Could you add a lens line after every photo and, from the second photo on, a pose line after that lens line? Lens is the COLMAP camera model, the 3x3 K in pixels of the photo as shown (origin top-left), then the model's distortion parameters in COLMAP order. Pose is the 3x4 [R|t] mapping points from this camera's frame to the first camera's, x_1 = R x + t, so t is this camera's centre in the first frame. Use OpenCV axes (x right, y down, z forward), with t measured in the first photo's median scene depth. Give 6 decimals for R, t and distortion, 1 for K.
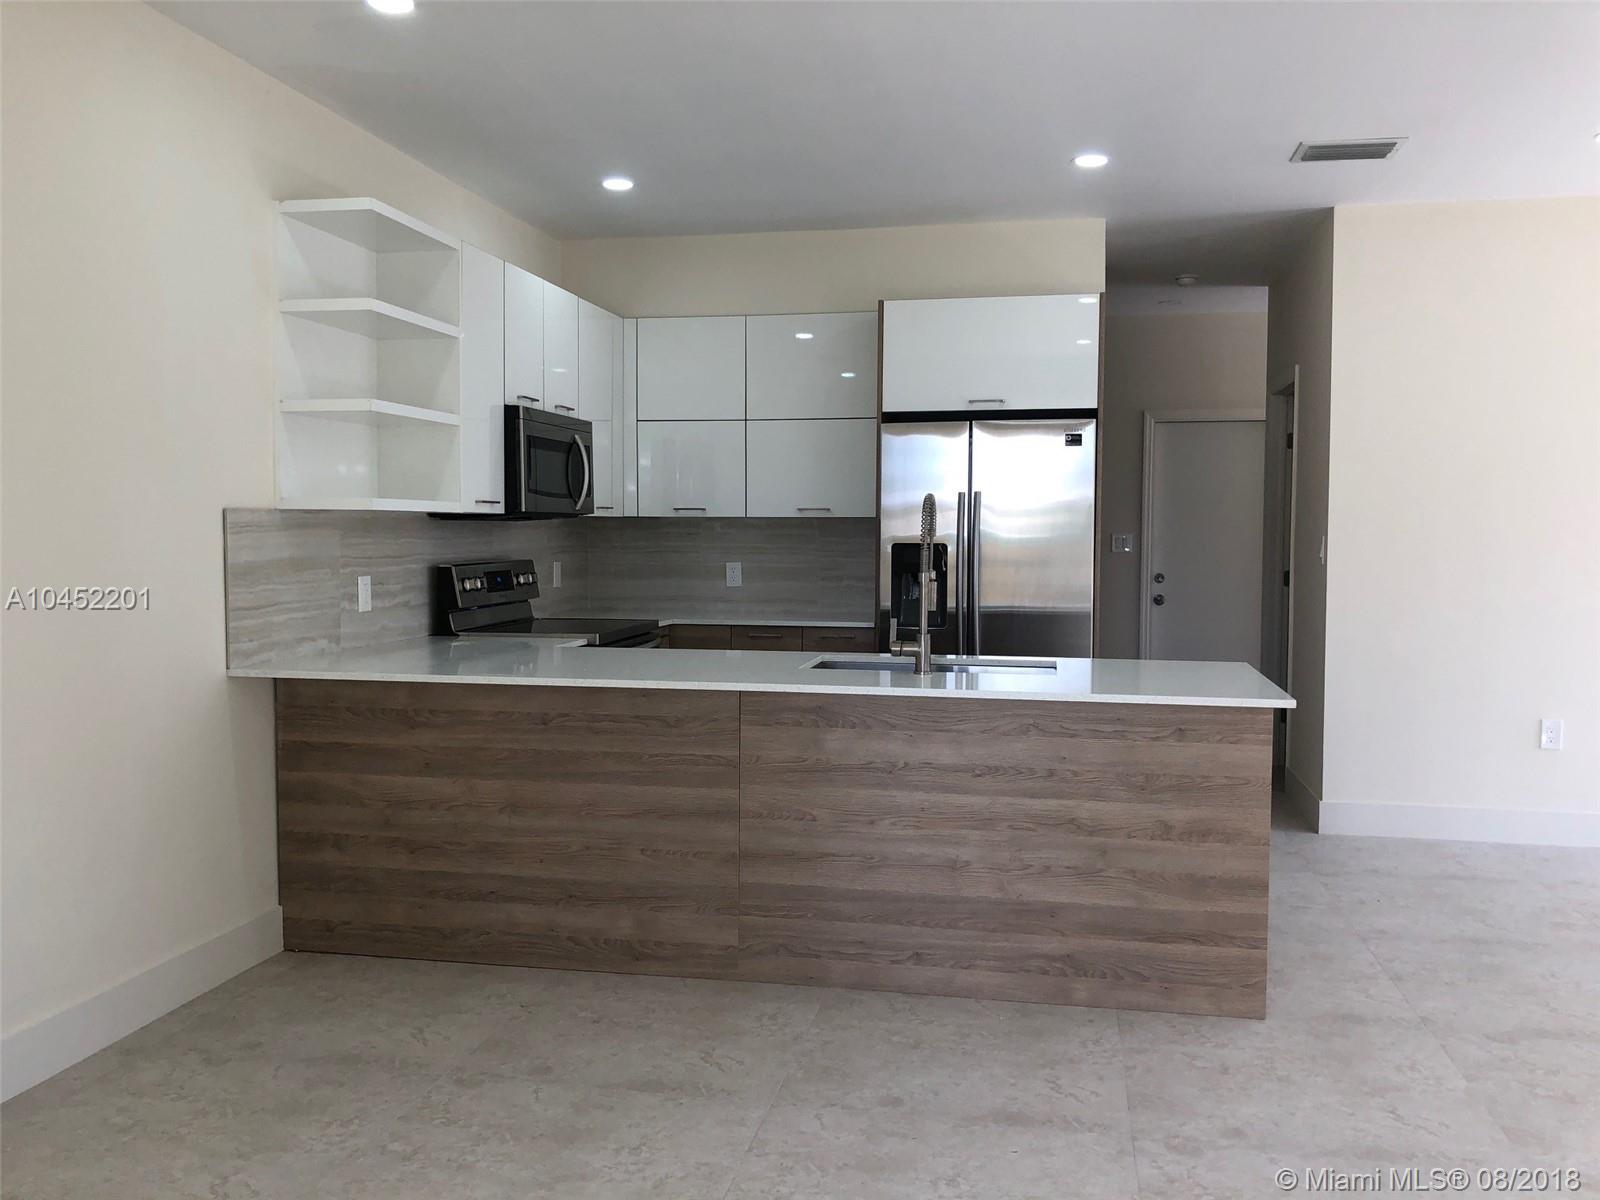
lens RADIAL K [[1341.1, 0, 800.0], [0, 1341.1, 600.0], [0, 0, 1]] dist [0.043550, -0.049698]
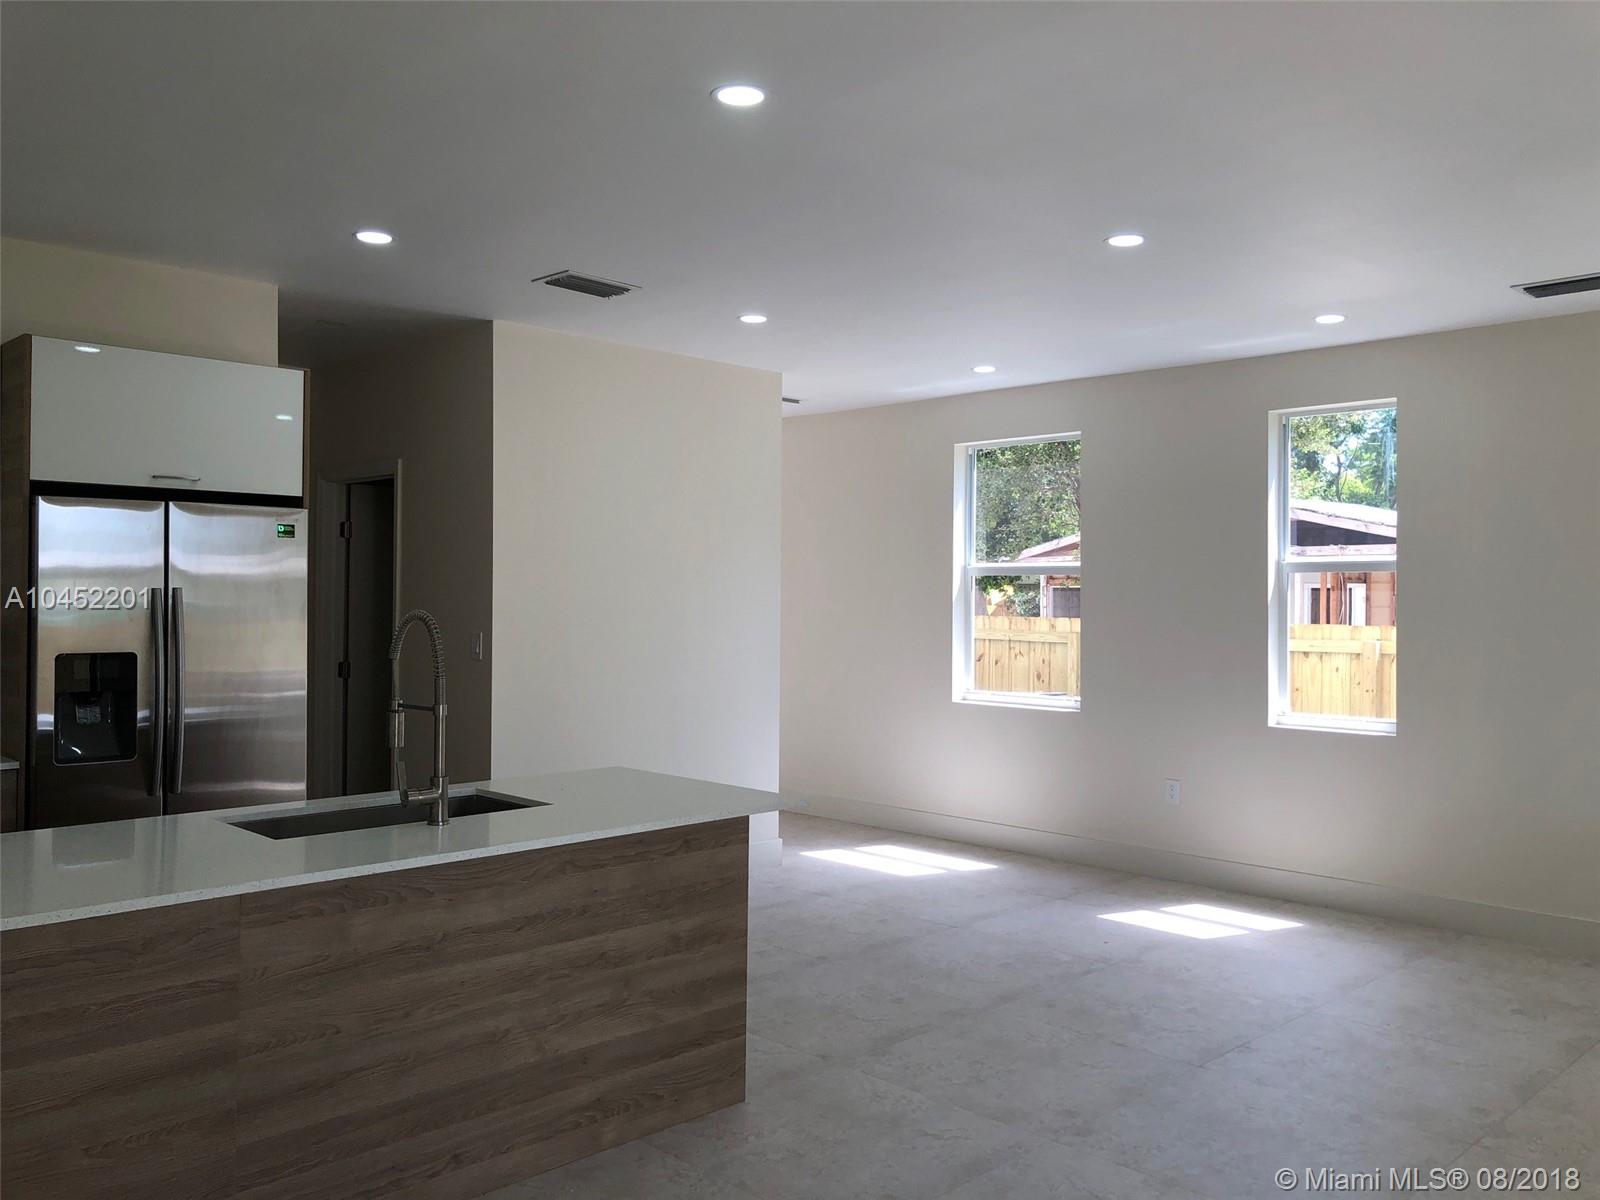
lens RADIAL K [[1341.1, 0, 800.0], [0, 1341.1, 600.0], [0, 0, 1]] dist [0.043550, -0.049698]
pose [[0.549297, -0.005157, 0.835611, -0.509933], [0.037603, 0.999121, -0.018553, -0.064572], [-0.834781, 0.041613, 0.549008, 0.339710]]
